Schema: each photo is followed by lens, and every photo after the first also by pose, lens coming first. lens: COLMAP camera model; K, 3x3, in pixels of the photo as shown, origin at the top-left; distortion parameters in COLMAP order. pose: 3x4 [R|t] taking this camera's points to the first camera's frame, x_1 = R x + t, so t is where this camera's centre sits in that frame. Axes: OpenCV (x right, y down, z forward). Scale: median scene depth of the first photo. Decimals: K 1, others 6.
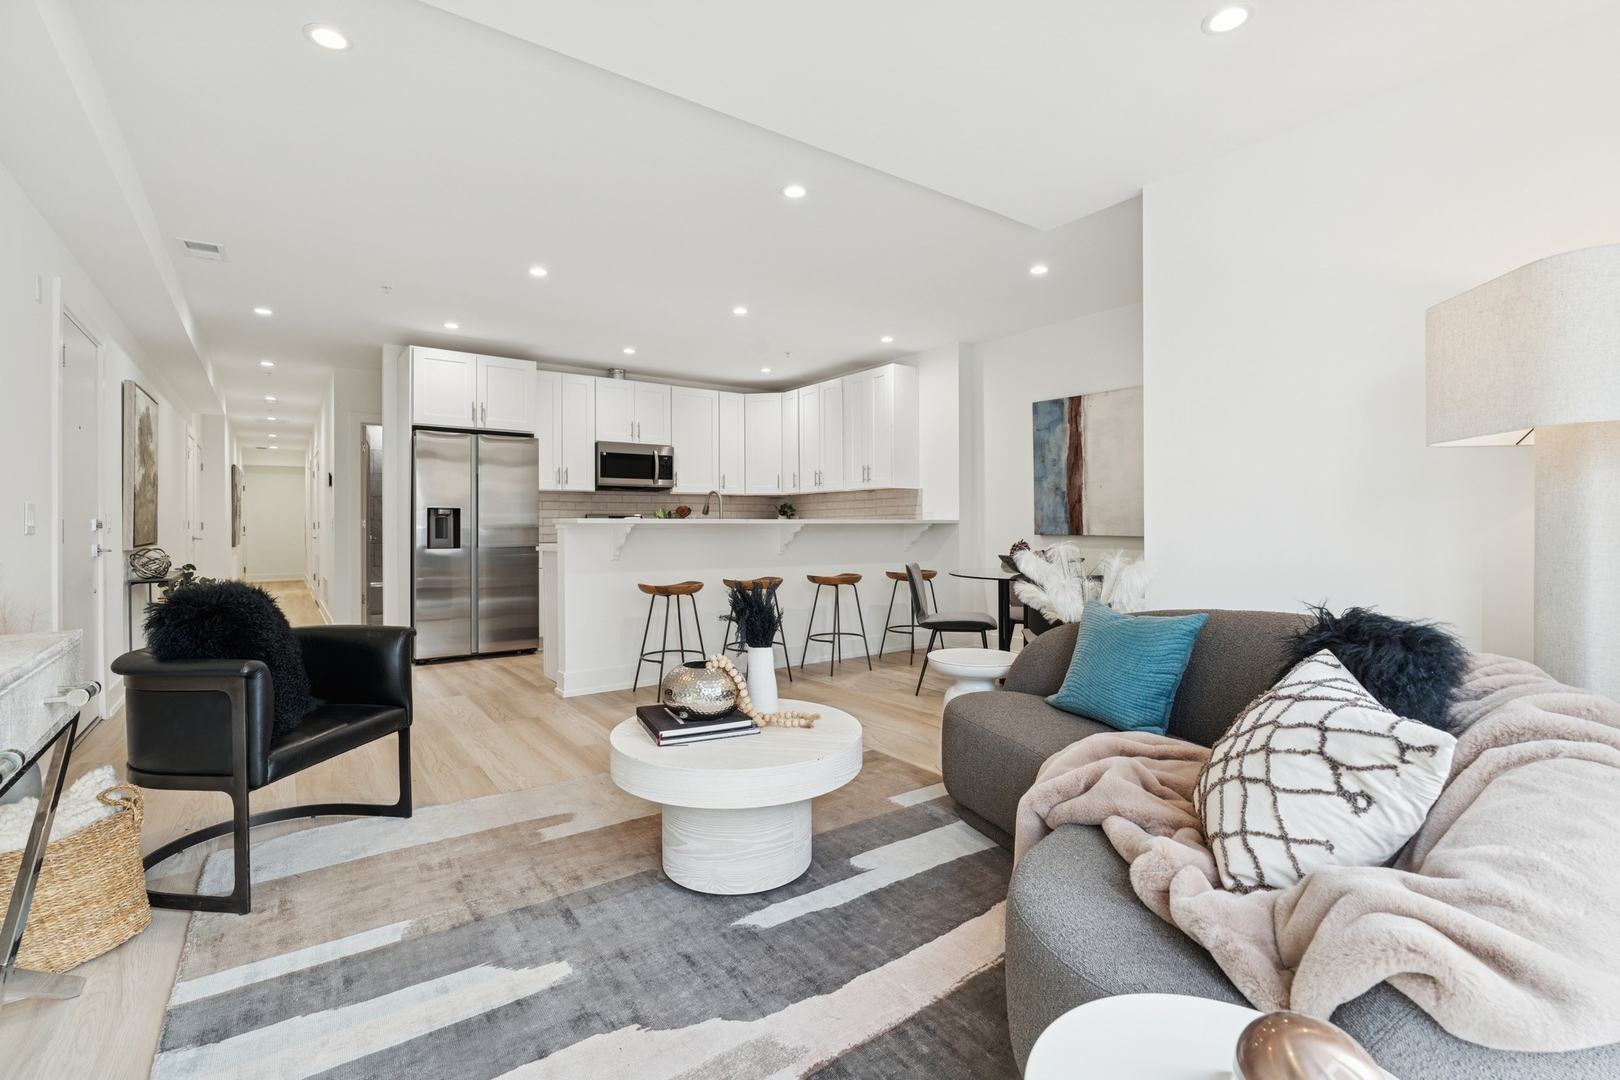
lens RADIAL K [[732.0, 0, 805.5], [0, 732.0, 524.8], [0, 0, 1]] dist [-0.006764, 0.002962]
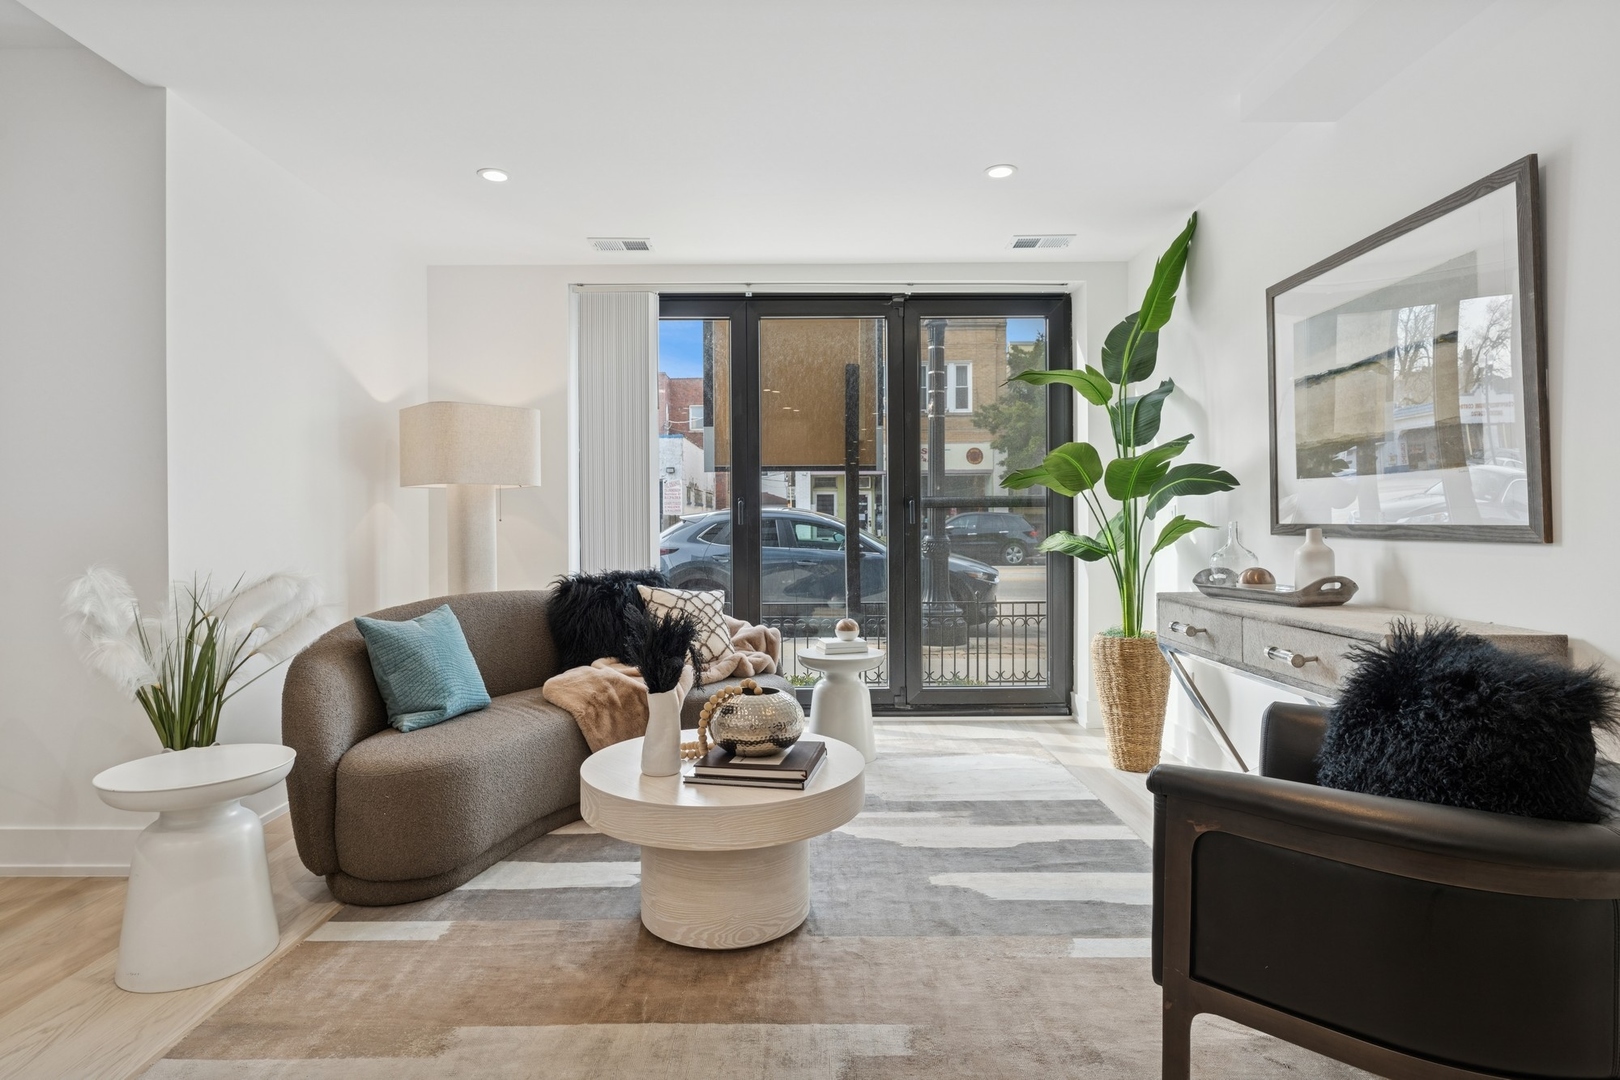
lens RADIAL K [[848.9, 0, 810.7], [0, 848.9, 528.5], [0, 0, 1]] dist [-0.007235, -0.000161]
pose [[-0.816194, 0.006313, 0.577743, -0.300979], [0.010365, 0.999939, 0.003717, -0.002810], [-0.577684, 0.009023, -0.816210, 0.691149]]
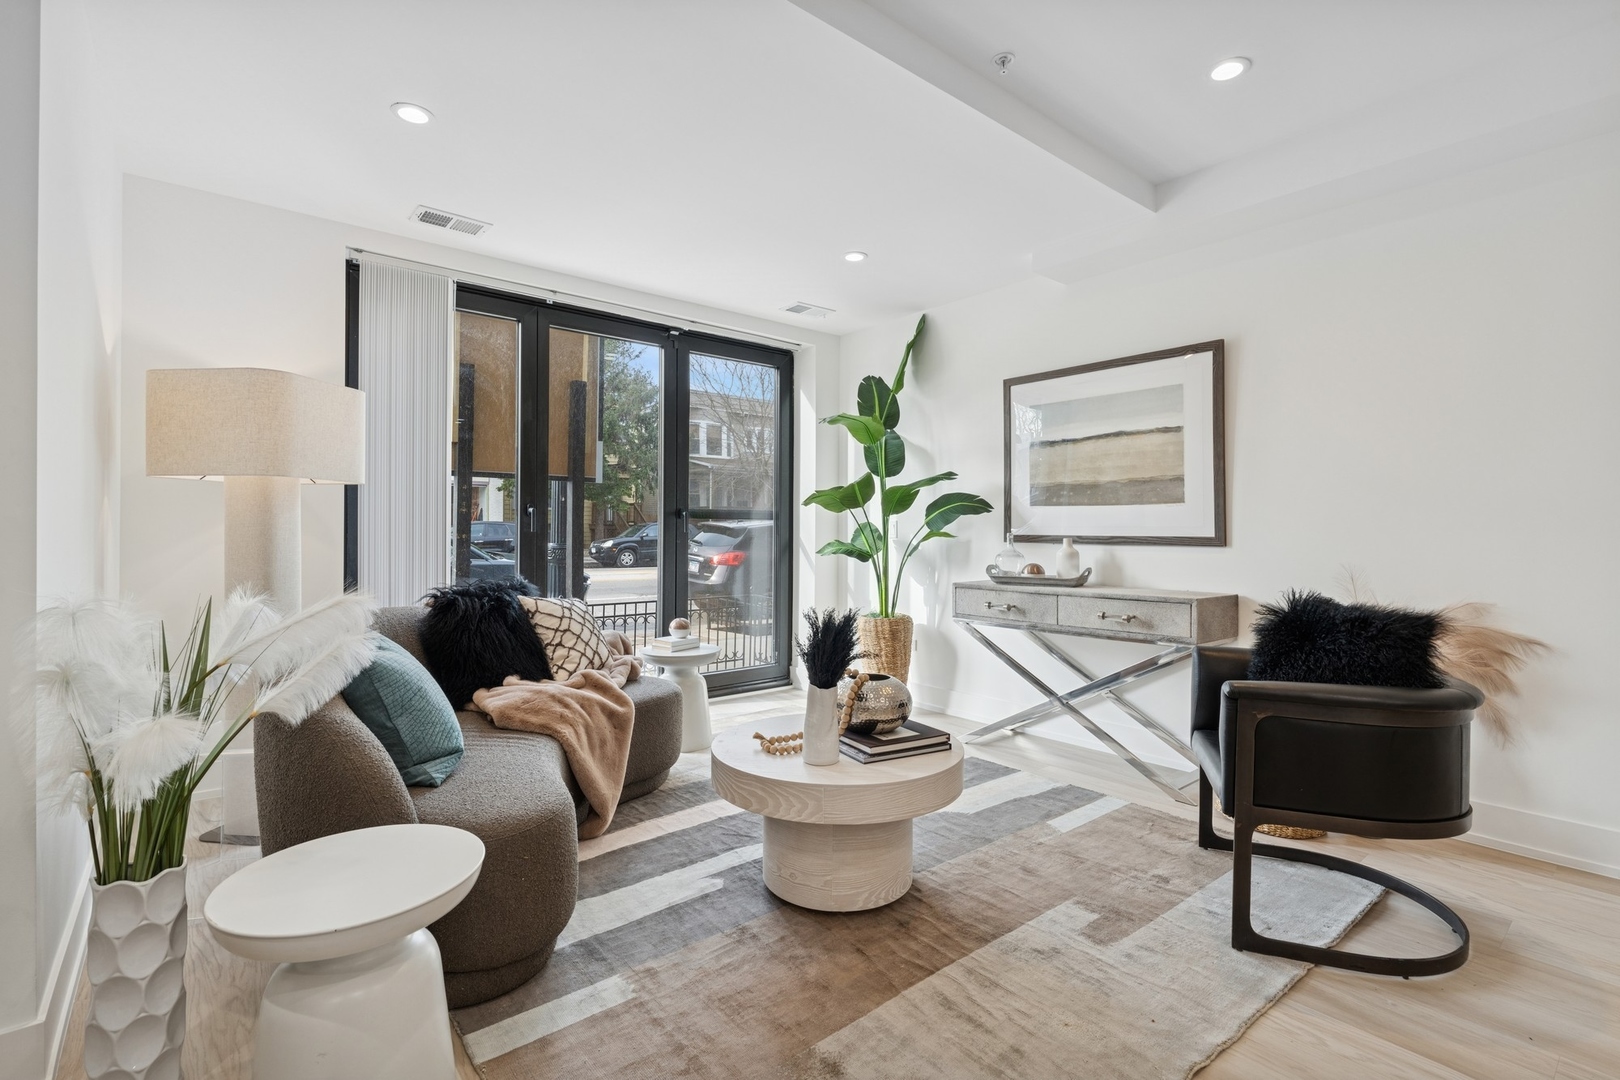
lens RADIAL K [[732.0, 0, 812.0], [0, 732.0, 536.5], [0, 0, 1]] dist [-0.006764, 0.002962]
pose [[-0.997944, 0.001709, -0.064074, 0.001443], [0.001227, 0.999971, 0.007558, -0.004777], [0.064085, 0.007464, -0.997917, 0.774150]]
